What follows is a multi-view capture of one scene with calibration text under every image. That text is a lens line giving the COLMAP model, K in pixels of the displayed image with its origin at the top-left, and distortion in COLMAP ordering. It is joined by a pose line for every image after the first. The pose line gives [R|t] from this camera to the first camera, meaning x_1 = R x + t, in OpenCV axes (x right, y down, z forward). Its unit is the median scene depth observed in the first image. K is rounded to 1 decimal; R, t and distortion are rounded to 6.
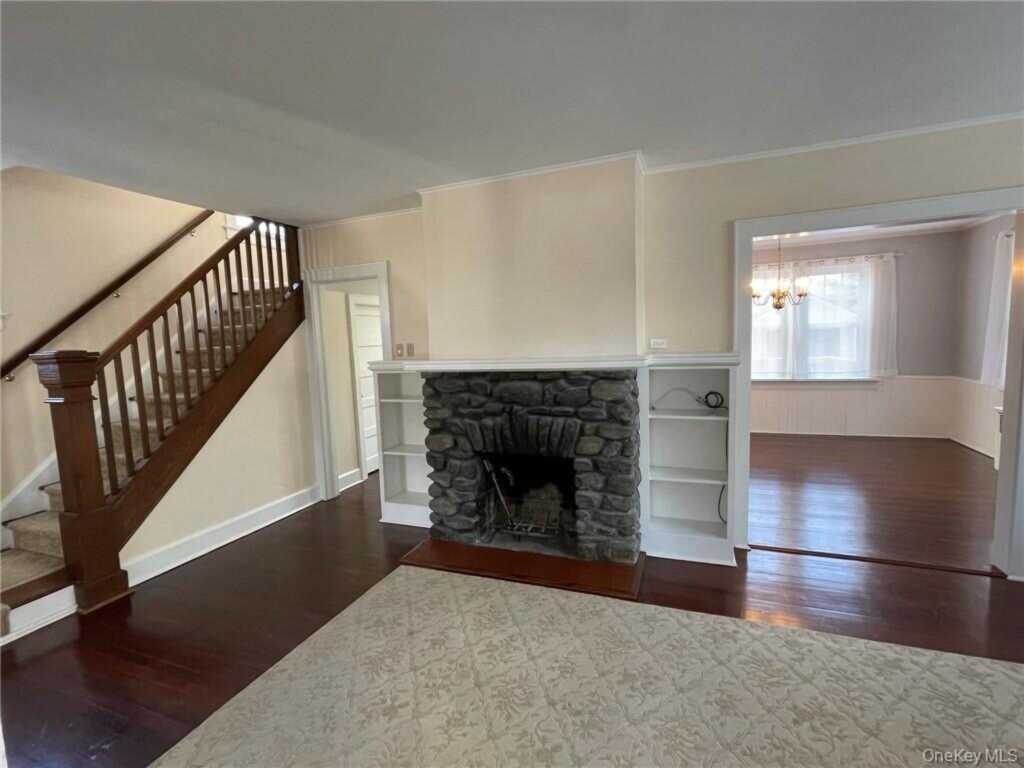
lens RADIAL K [[482.6, 0, 512.2], [0, 482.6, 383.2], [0, 0, 1]] dist [-0.001622, -0.000958]
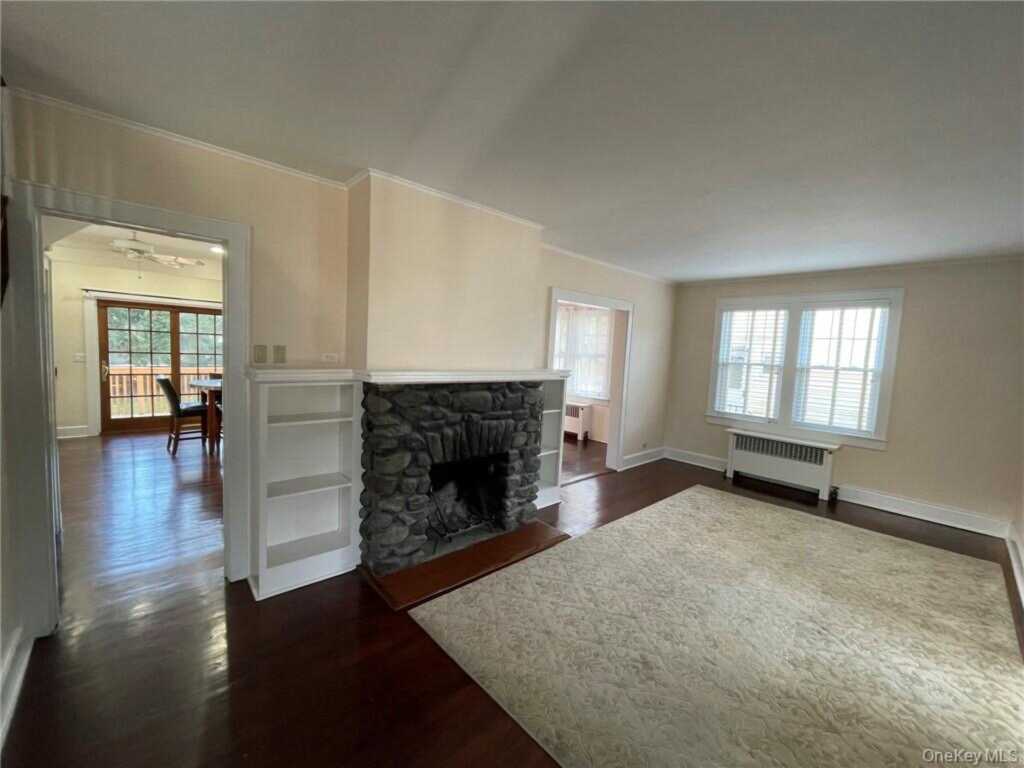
lens RADIAL K [[413.0, 0, 513.0], [0, 413.0, 380.8], [0, 0, 1]] dist [0.000260, -0.001802]
pose [[0.430380, -0.011451, 0.902575, -0.820014], [0.021432, 0.999767, 0.002464, -0.029478], [-0.902393, 0.018283, 0.430525, 0.519895]]
